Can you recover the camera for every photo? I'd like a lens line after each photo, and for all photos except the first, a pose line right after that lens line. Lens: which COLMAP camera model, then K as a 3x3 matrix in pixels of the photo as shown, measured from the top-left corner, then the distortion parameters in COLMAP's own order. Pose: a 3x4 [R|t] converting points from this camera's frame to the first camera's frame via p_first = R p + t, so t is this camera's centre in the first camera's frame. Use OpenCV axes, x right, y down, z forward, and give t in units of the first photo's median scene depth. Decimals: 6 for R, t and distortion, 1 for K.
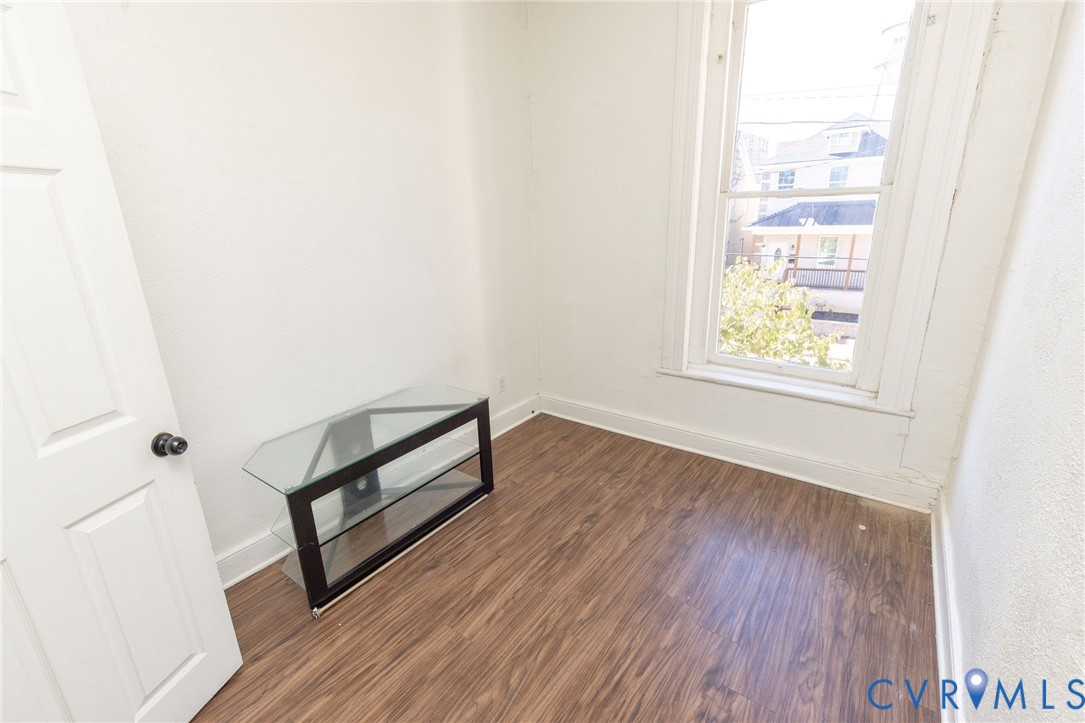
lens RADIAL K [[482.6, 0, 539.7], [0, 482.6, 364.4], [0, 0, 1]] dist [0.001378, -0.000062]
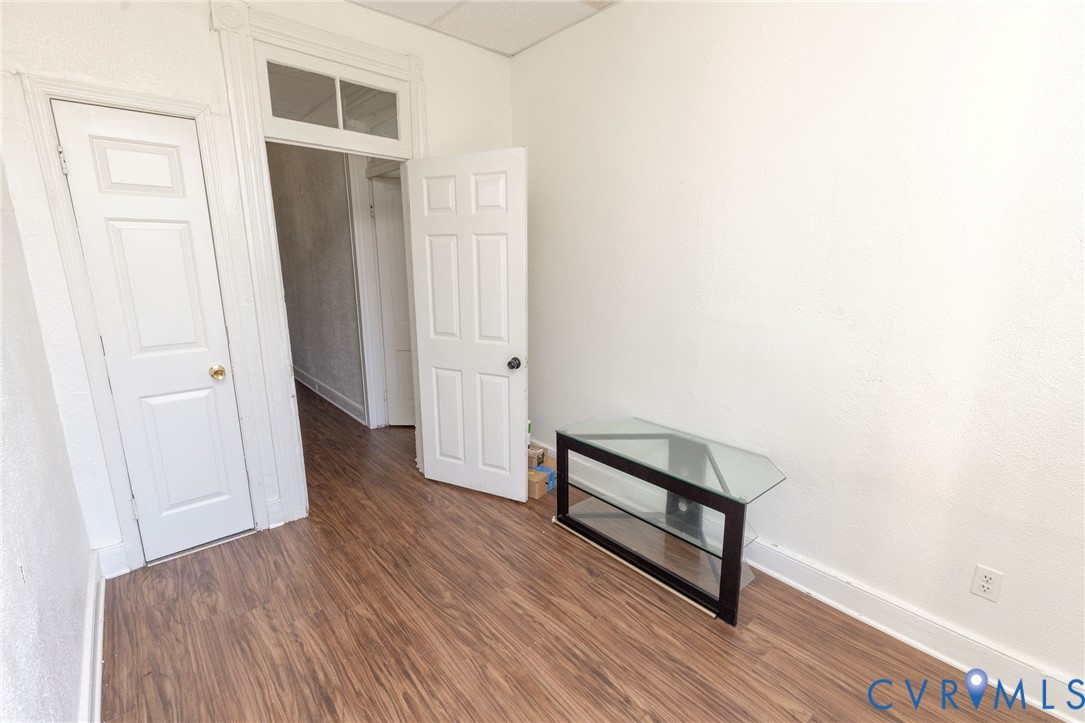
lens RADIAL K [[482.6, 0, 539.7], [0, 482.6, 364.4], [0, 0, 1]] dist [0.001378, -0.000062]
pose [[-0.225490, 0.244014, -0.943192, 0.814387], [-0.282246, 0.910246, 0.302968, -0.345134], [0.932465, 0.334528, -0.136380, 1.009641]]
